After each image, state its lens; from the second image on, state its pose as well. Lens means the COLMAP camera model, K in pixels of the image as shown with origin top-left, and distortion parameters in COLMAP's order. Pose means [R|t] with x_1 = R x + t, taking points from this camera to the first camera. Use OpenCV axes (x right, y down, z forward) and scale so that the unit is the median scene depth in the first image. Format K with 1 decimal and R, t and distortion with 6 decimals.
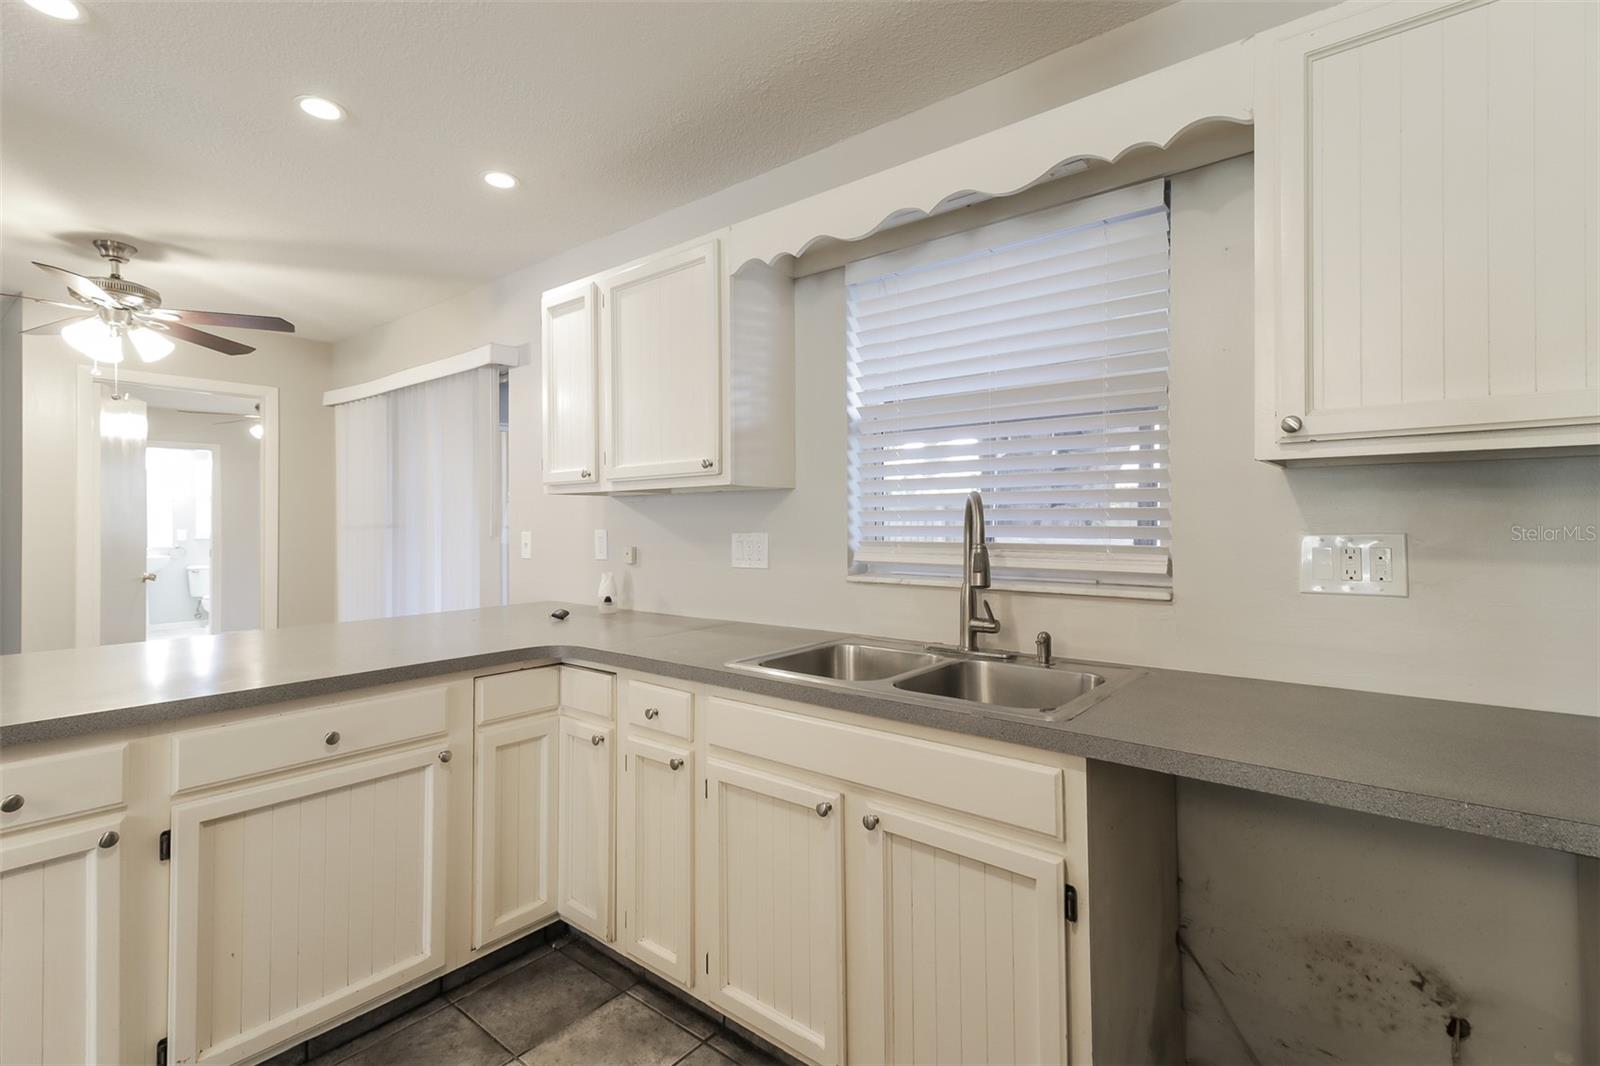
lens RADIAL K [[736.4, 0, 797.0], [0, 736.4, 511.2], [0, 0, 1]] dist [0.021863, -0.000019]
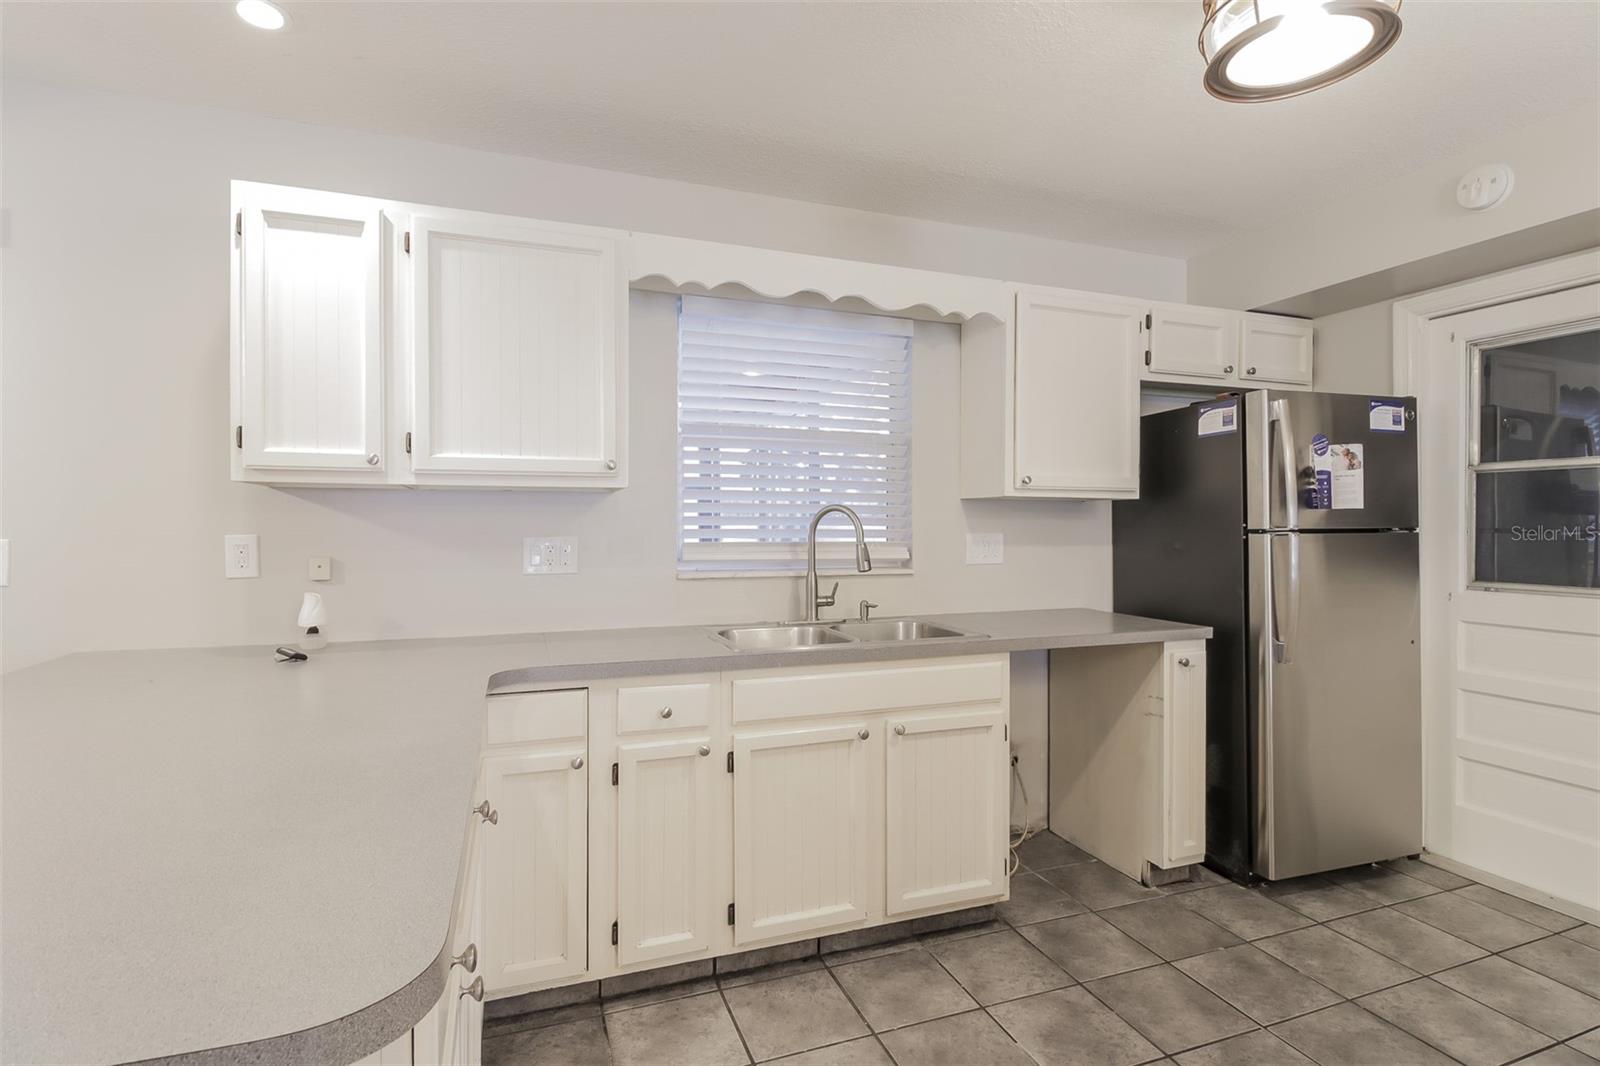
lens RADIAL K [[766.1, 0, 796.9], [0, 766.1, 527.5], [0, 0, 1]] dist [0.000917, -0.000670]
pose [[0.518220, 0.002920, 0.855242, -0.963770], [-0.016031, 0.999852, 0.006300, 0.007414], [-0.855097, -0.016975, 0.518190, 0.288728]]
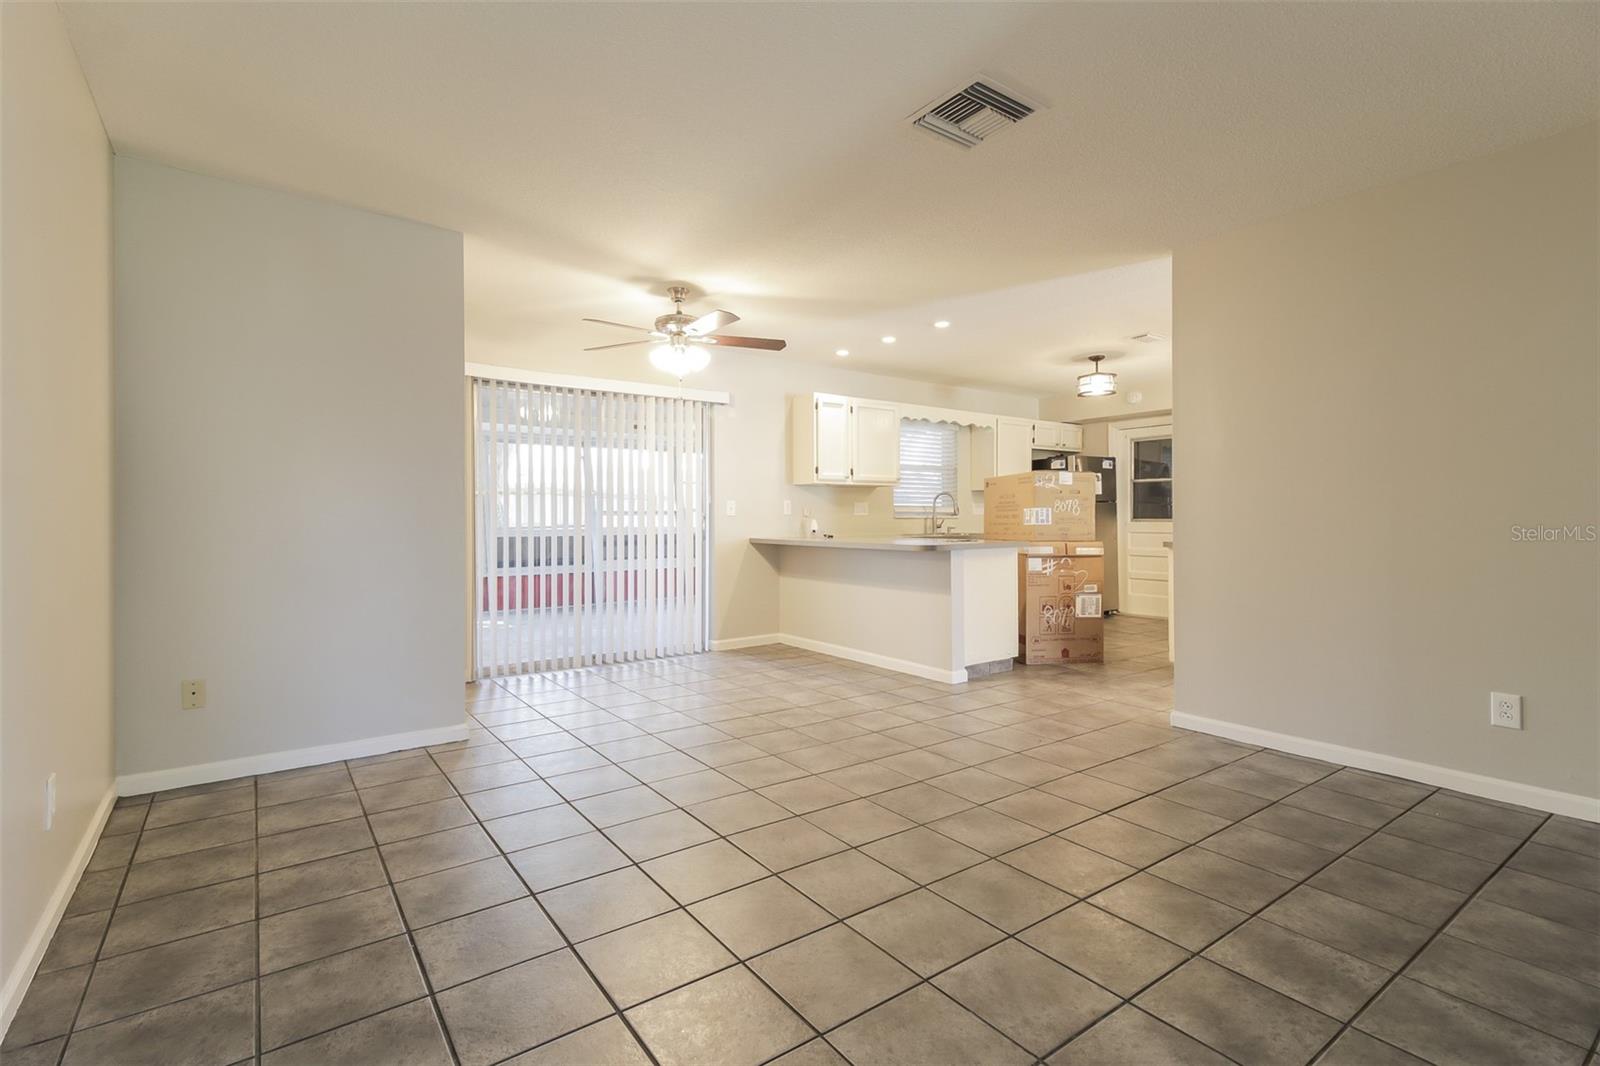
lens RADIAL K [[736.4, 0, 797.0], [0, 736.4, 511.2], [0, 0, 1]] dist [0.021863, -0.000019]
pose [[0.260940, 0.015867, 0.965225, -3.579964], [-0.011840, 0.999842, -0.013235, 0.130863], [-0.965282, -0.007974, 0.261087, 0.681117]]
